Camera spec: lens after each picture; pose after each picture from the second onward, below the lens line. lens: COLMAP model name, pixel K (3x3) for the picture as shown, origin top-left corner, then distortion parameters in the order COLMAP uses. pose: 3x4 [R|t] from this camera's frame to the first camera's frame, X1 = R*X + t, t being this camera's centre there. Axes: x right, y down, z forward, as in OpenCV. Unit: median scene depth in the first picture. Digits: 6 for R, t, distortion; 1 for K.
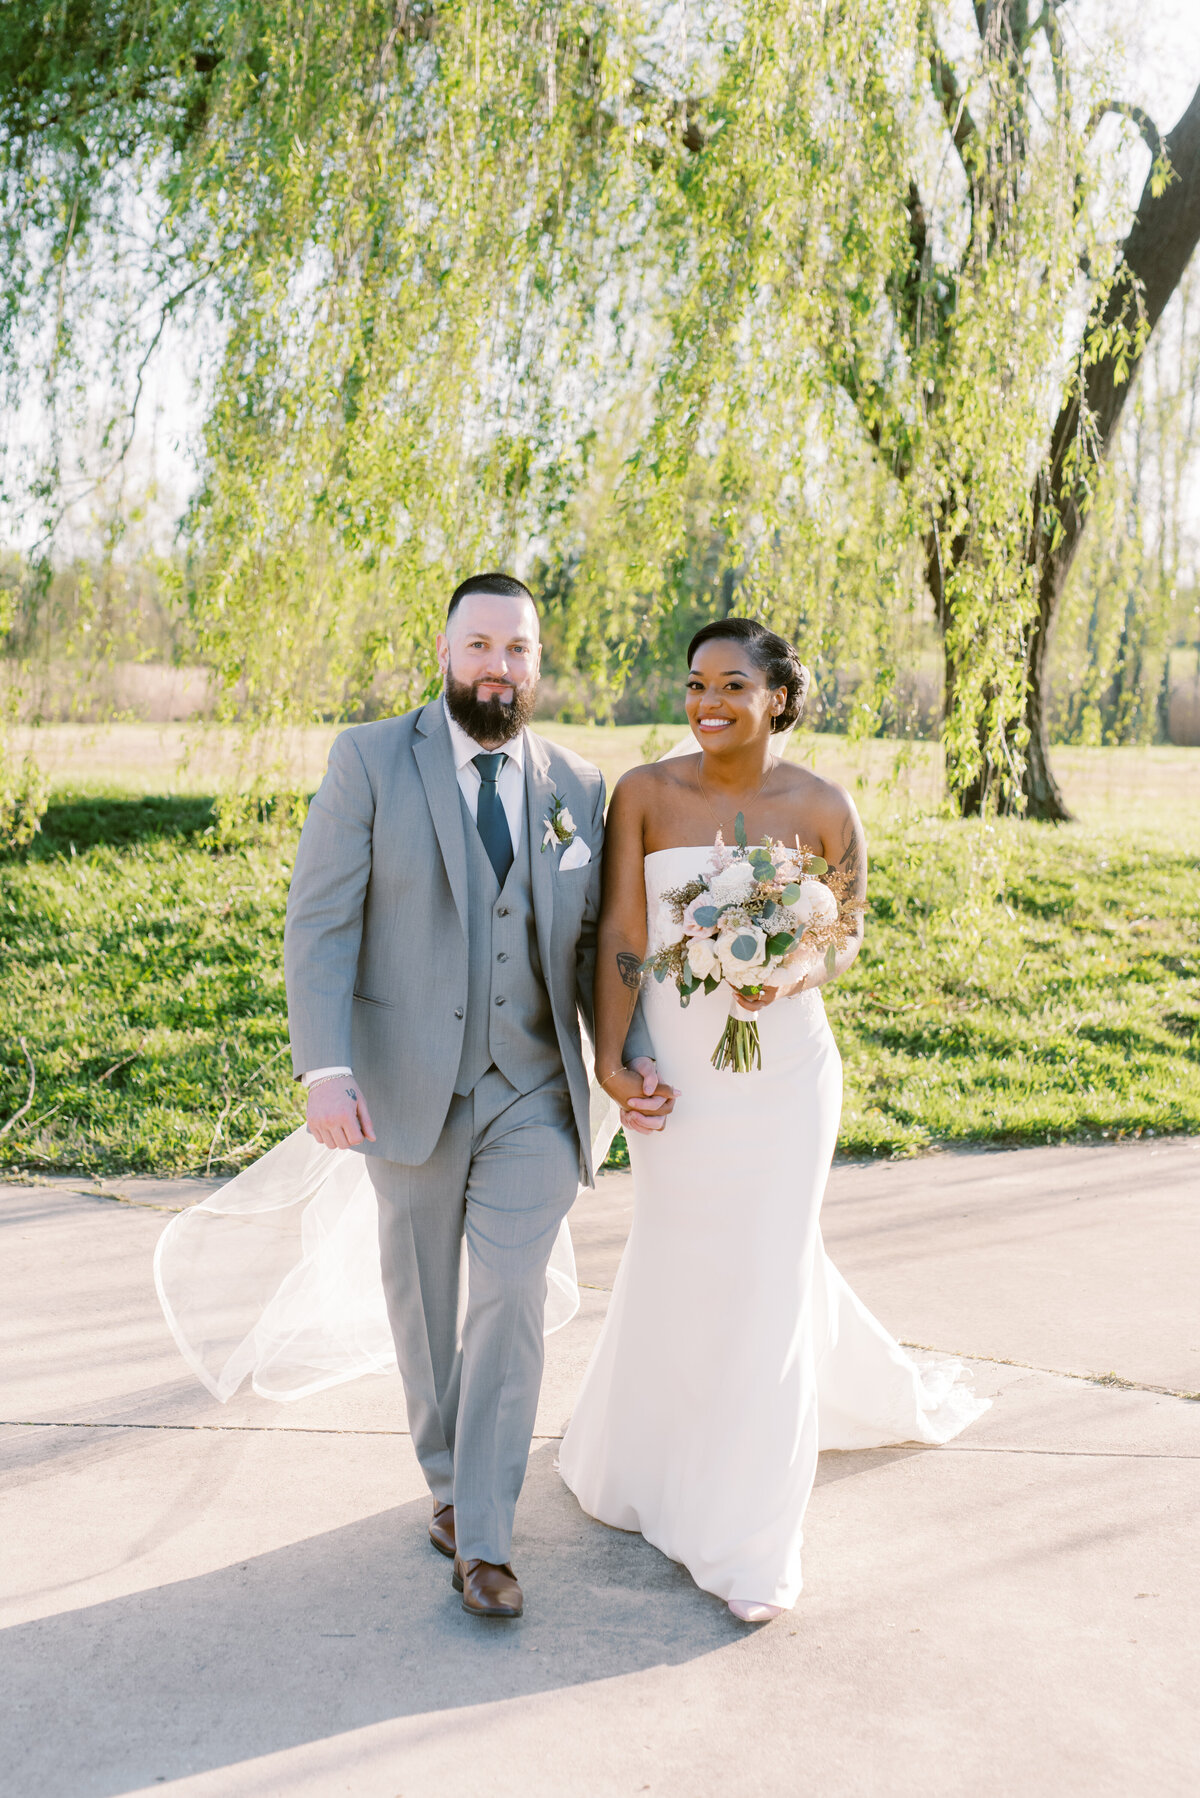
lens RADIAL K [[3312.3, 0, 599.1], [0, 3312.3, 900.4], [0, 0, 1]] dist [0.132240, 0.000000]
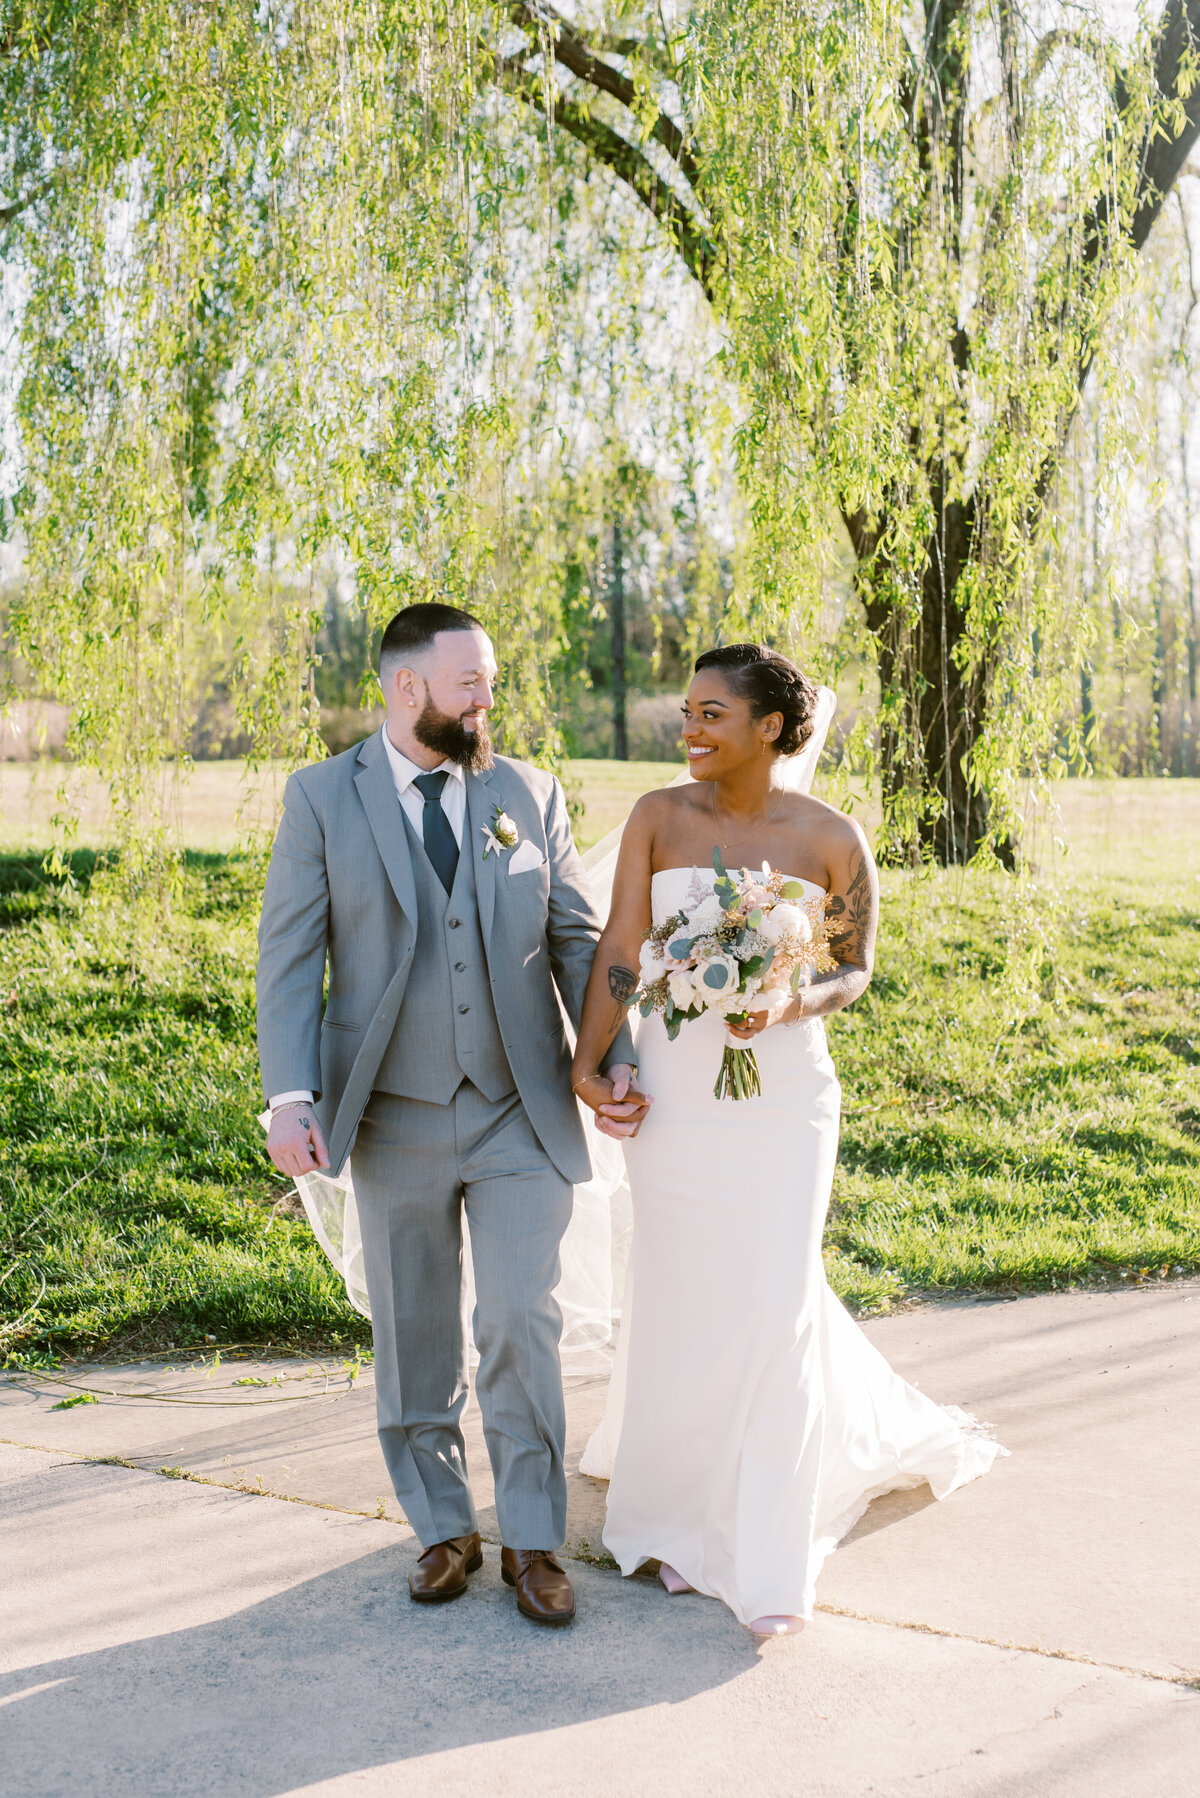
lens RADIAL K [[3312.3, 0, 601.1], [0, 3312.3, 897.4], [0, 0, 1]] dist [0.132240, 0.000000]
pose [[0.999248, -0.012710, 0.036628, 0.000448], [0.013116, 0.999855, -0.010868, -0.011503], [-0.036485, 0.011340, 0.999270, 0.201590]]
